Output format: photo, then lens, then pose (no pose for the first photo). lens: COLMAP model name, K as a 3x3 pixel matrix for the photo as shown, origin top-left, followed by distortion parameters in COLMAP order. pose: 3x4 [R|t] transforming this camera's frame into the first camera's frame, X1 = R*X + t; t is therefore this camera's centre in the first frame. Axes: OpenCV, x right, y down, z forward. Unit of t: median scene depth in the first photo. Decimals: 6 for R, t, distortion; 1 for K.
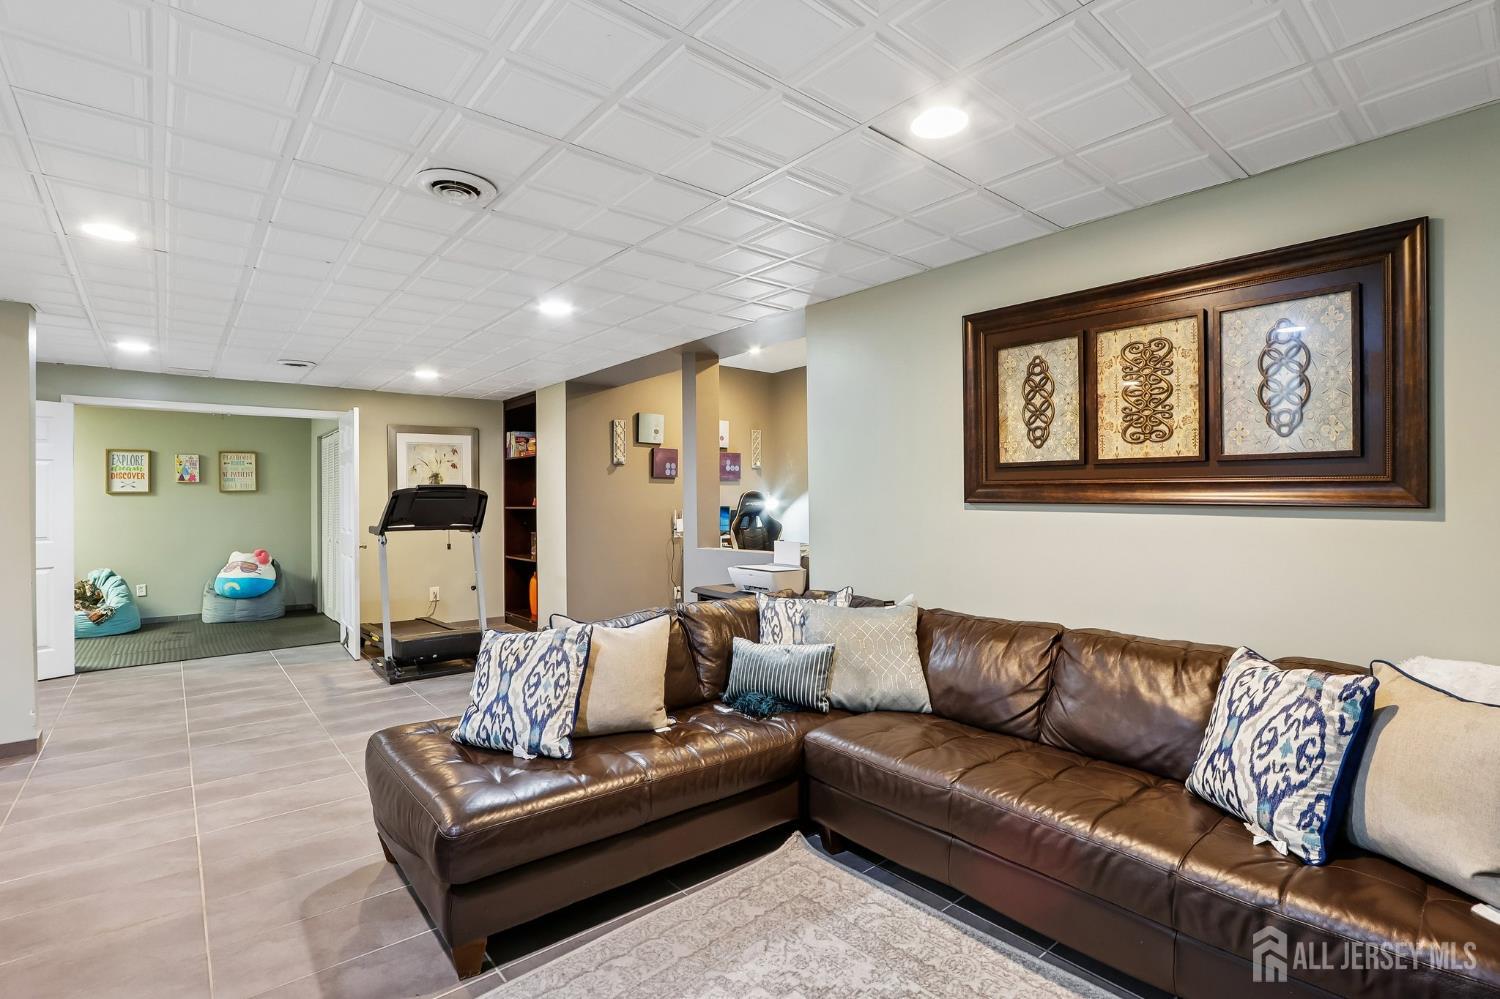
lens RADIAL K [[696.9, 0, 740.3], [0, 696.9, 490.5], [0, 0, 1]] dist [-0.018008, 0.003125]
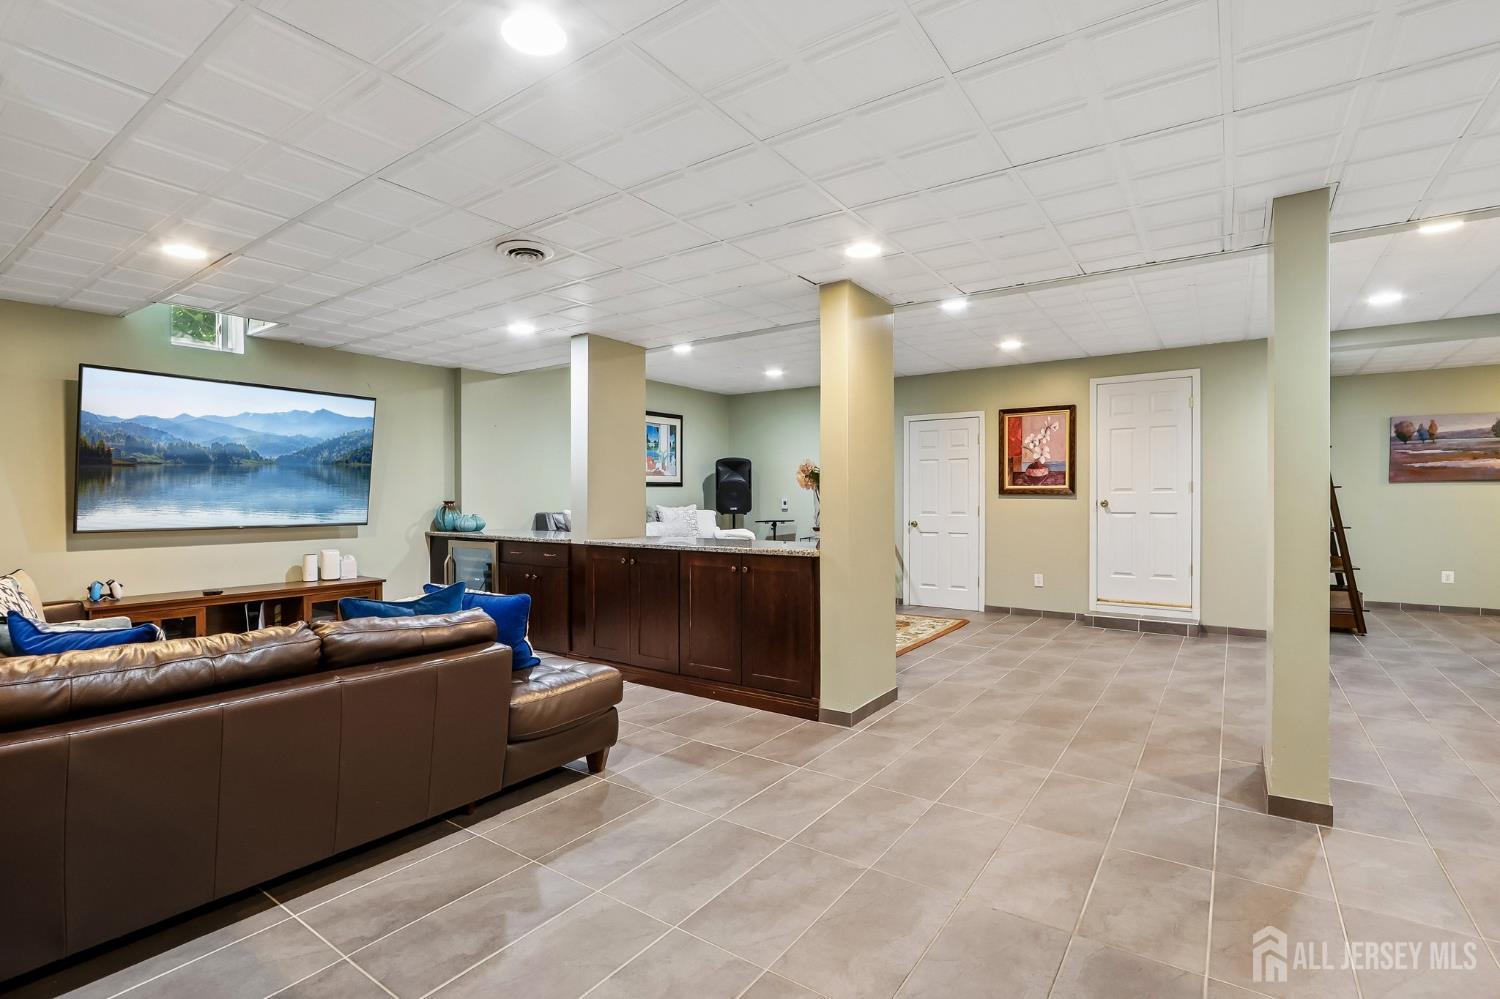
lens RADIAL K [[696.9, 0, 744.0], [0, 696.9, 502.7], [0, 0, 1]] dist [-0.018008, 0.003125]
pose [[-0.964023, 0.013572, -0.265473, -0.410158], [0.015653, 0.999861, -0.005727, 0.064648], [0.265358, -0.009676, -0.964101, 2.186642]]
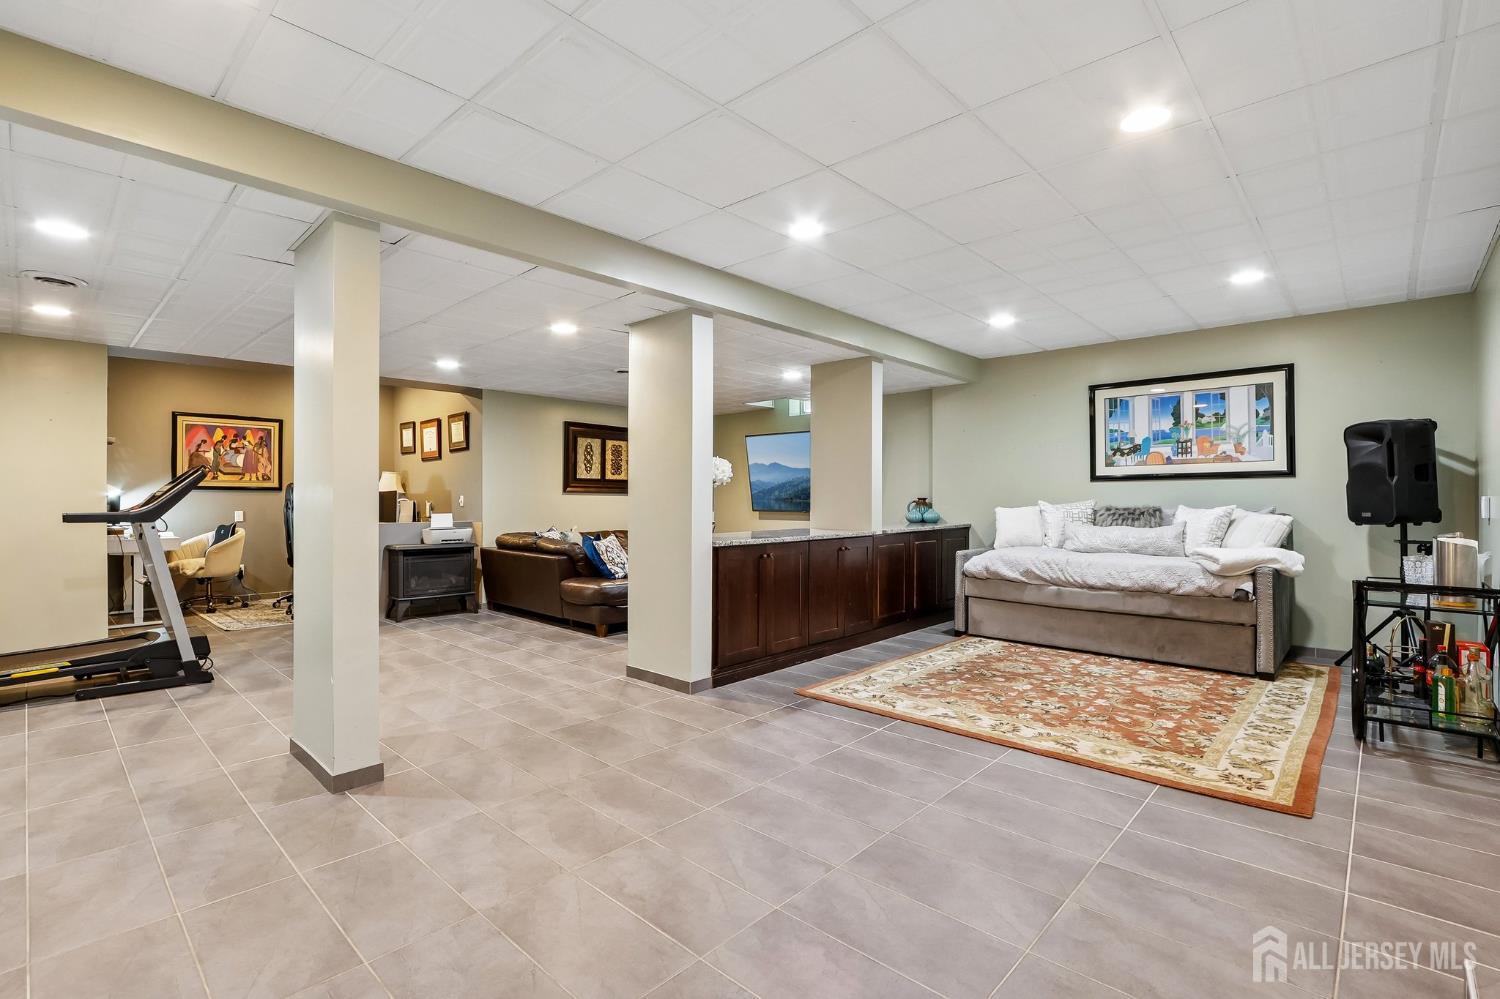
lens RADIAL K [[696.9, 0, 738.1], [0, 696.9, 496.7], [0, 0, 1]] dist [-0.018008, 0.003125]
pose [[-0.120503, 0.009396, 0.992668, -2.839750], [-0.012683, 0.999859, -0.011003, 0.066926], [-0.992632, -0.013916, -0.120367, 0.802748]]
